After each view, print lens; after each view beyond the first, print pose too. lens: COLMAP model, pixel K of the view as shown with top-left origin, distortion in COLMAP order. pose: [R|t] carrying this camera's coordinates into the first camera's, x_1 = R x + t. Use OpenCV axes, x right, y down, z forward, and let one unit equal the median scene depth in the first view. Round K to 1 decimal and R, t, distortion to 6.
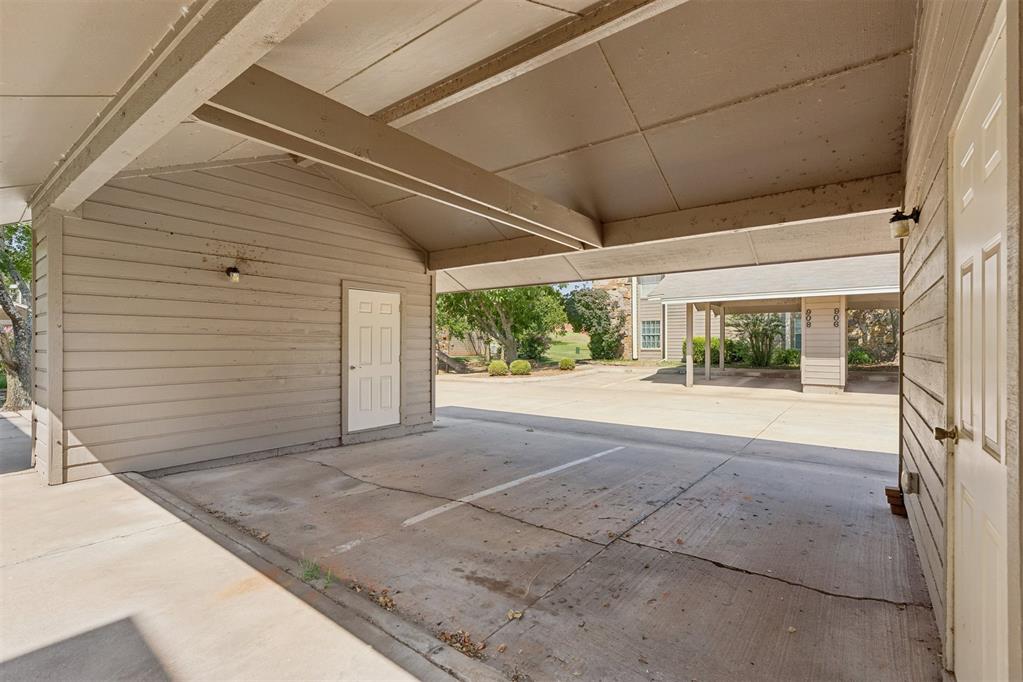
lens RADIAL K [[461.3, 0, 510.4], [0, 461.3, 344.3], [0, 0, 1]] dist [0.005281, 0.000575]
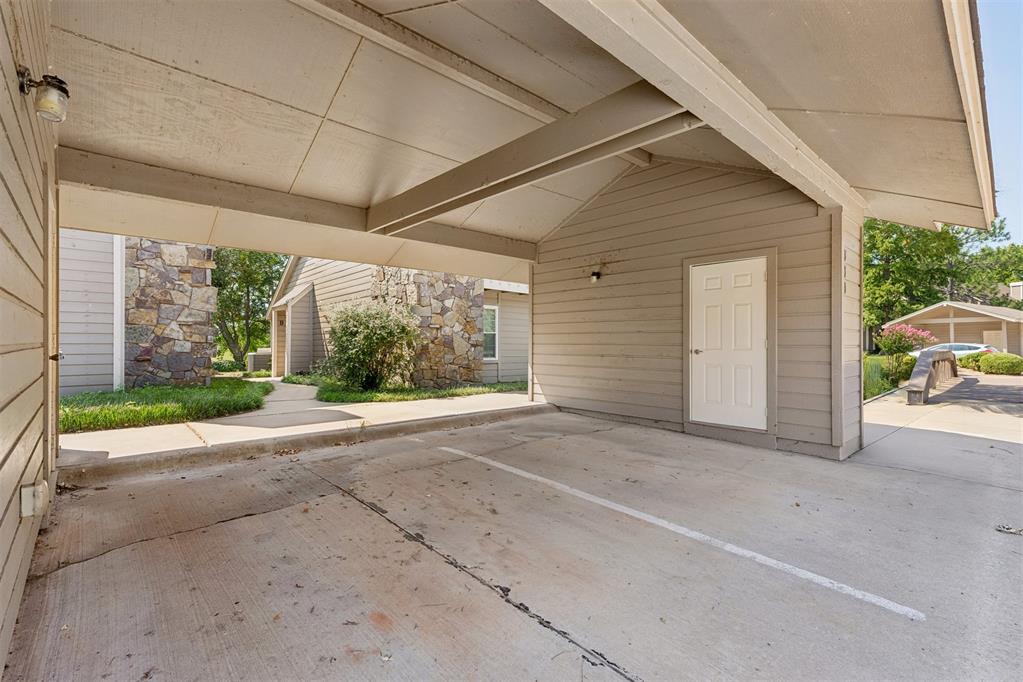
lens RADIAL K [[461.3, 0, 509.1], [0, 461.3, 340.8], [0, 0, 1]] dist [0.005281, 0.000575]
pose [[-0.177754, -0.008071, -0.984042, 0.956730], [-0.005006, 0.999961, -0.007298, 0.057165], [0.984062, 0.003629, -0.177787, 1.220196]]
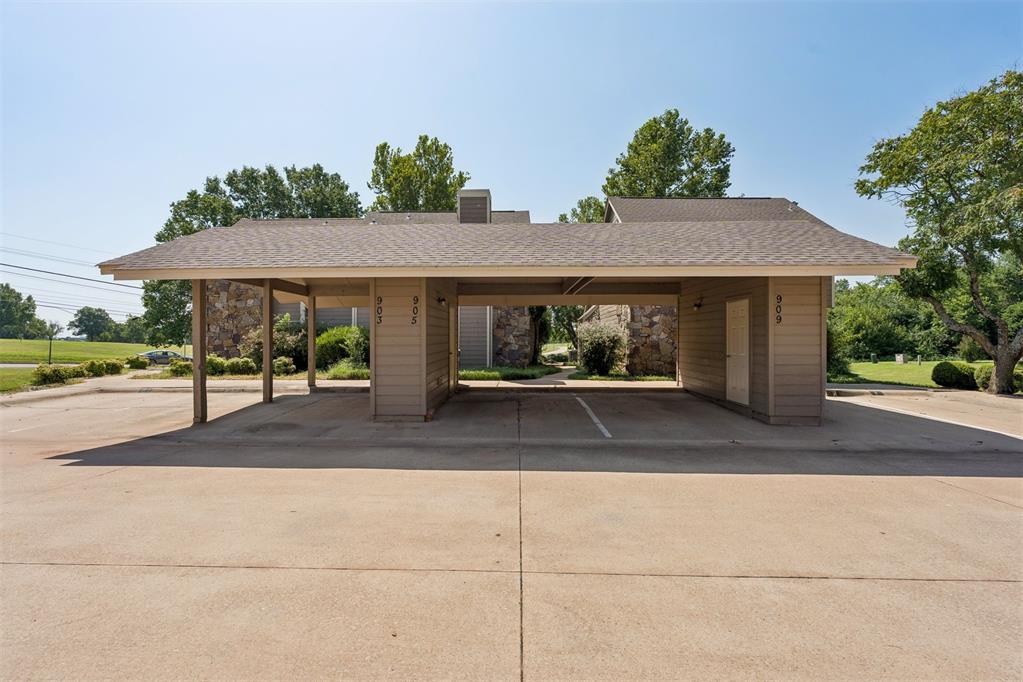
lens RADIAL K [[461.3, 0, 510.6], [0, 461.3, 339.7], [0, 0, 1]] dist [0.005281, 0.000575]
pose [[-0.798700, -0.001825, -0.601727, 1.672814], [-0.004544, 0.999985, 0.002998, -0.004280], [0.601713, 0.005129, -0.798696, 2.673060]]
